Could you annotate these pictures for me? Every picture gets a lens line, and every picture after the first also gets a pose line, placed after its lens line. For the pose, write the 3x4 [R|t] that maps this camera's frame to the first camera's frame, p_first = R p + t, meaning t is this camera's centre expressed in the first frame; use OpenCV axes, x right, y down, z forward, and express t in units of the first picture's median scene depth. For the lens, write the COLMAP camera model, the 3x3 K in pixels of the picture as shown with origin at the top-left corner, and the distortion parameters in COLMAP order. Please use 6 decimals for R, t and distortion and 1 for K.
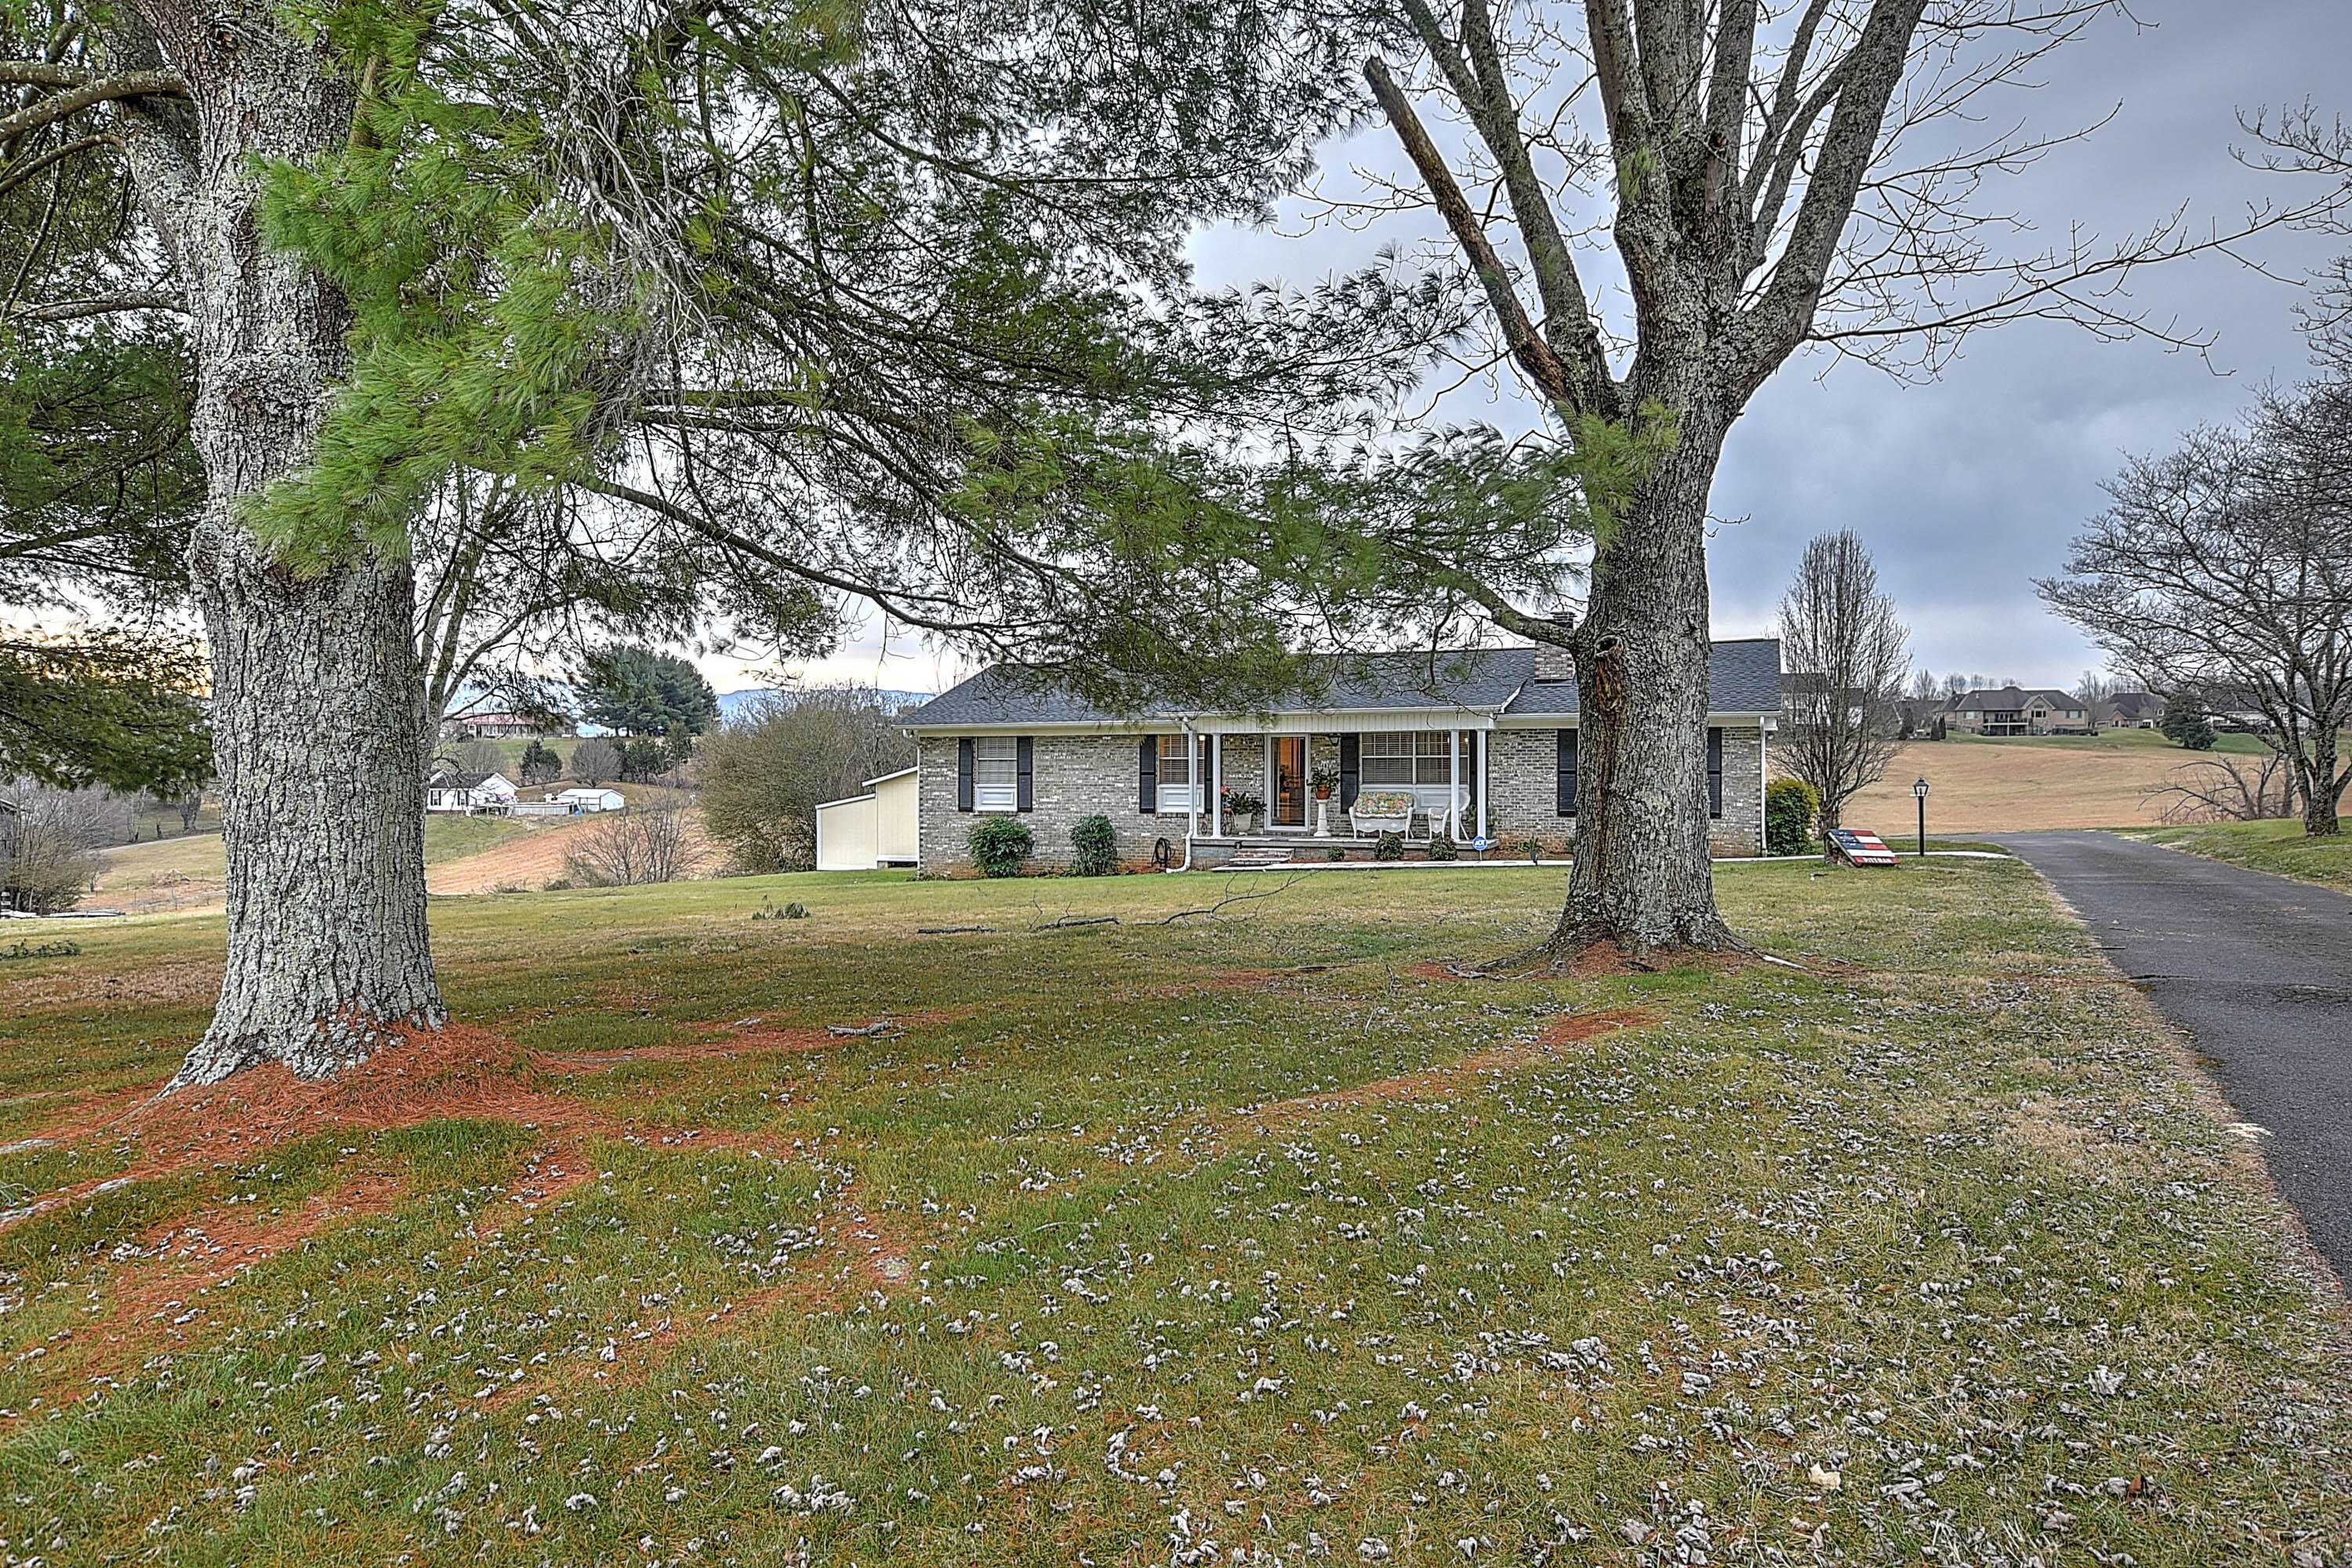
lens RADIAL K [[1488.5, 0, 1156.4], [0, 1488.5, 777.6], [0, 0, 1]] dist [0.015847, -0.000443]
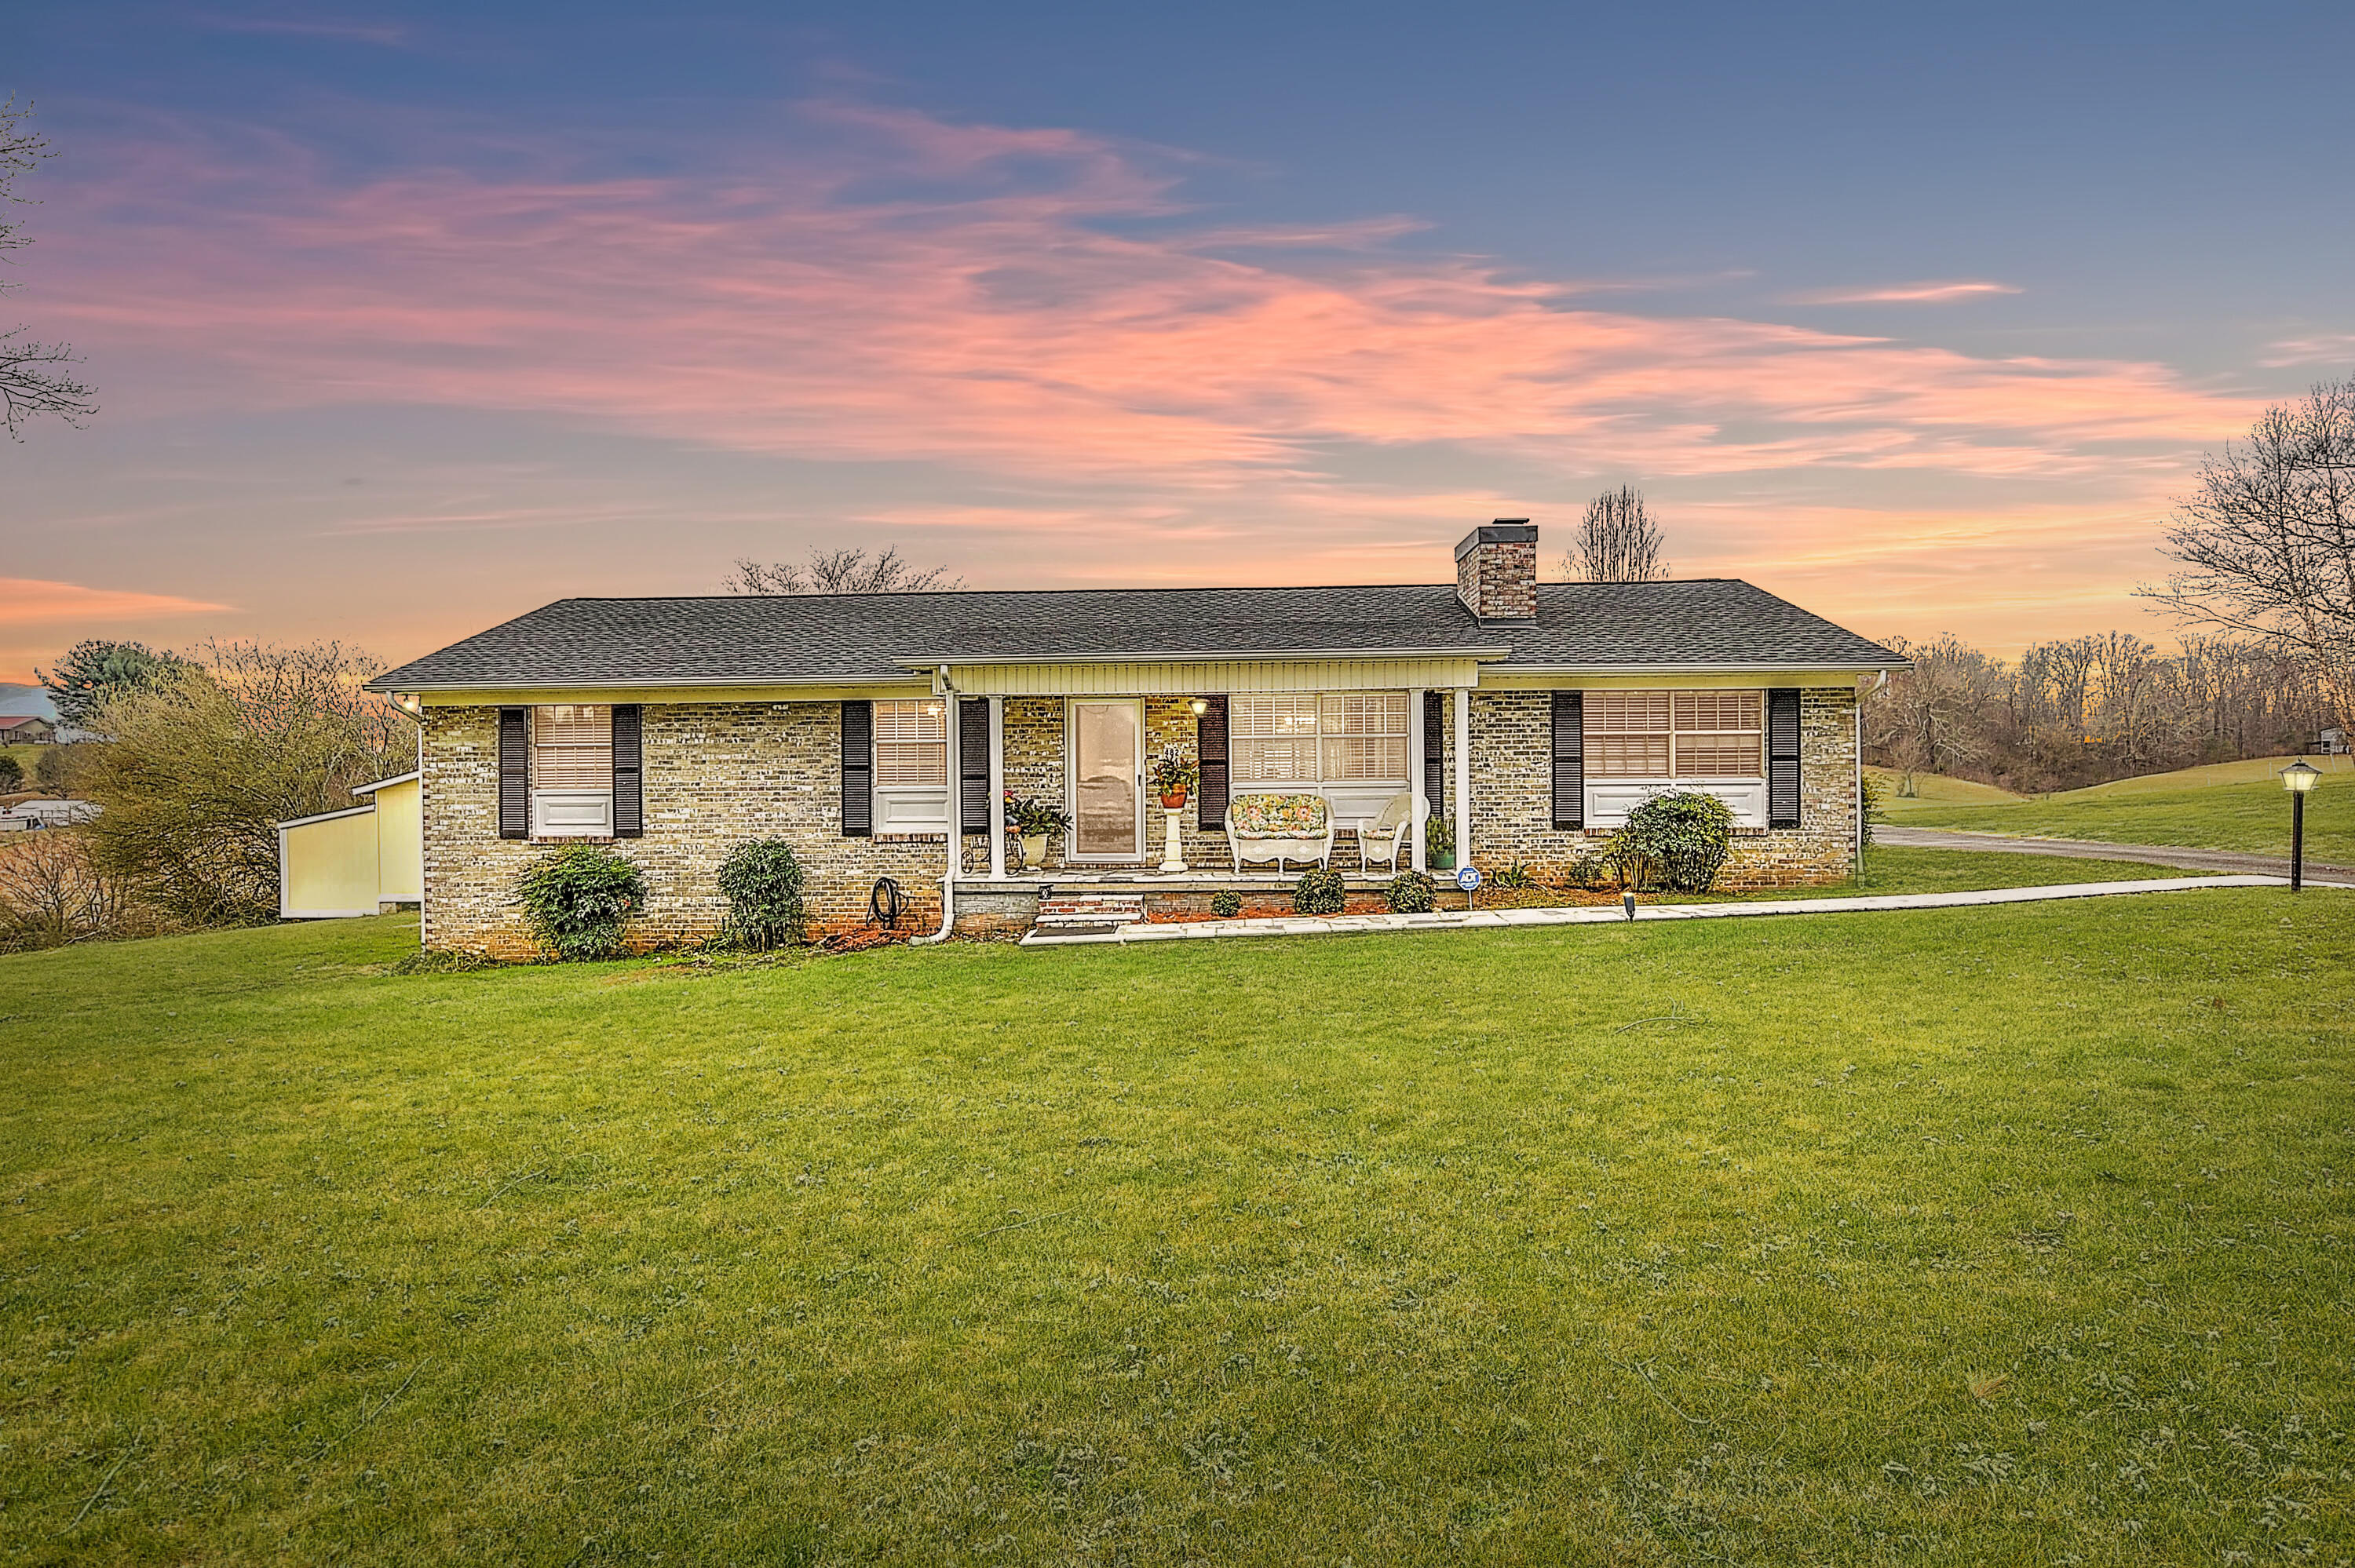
lens RADIAL K [[1282.3, 0, 1140.2], [0, 1282.3, 774.7], [0, 0, 1]] dist [-0.023491, 0.004757]
pose [[0.947002, -0.008649, 0.321112, -0.059641], [0.009958, 0.999947, -0.002433, 0.002312], [-0.321074, 0.005501, 0.947038, 0.475463]]
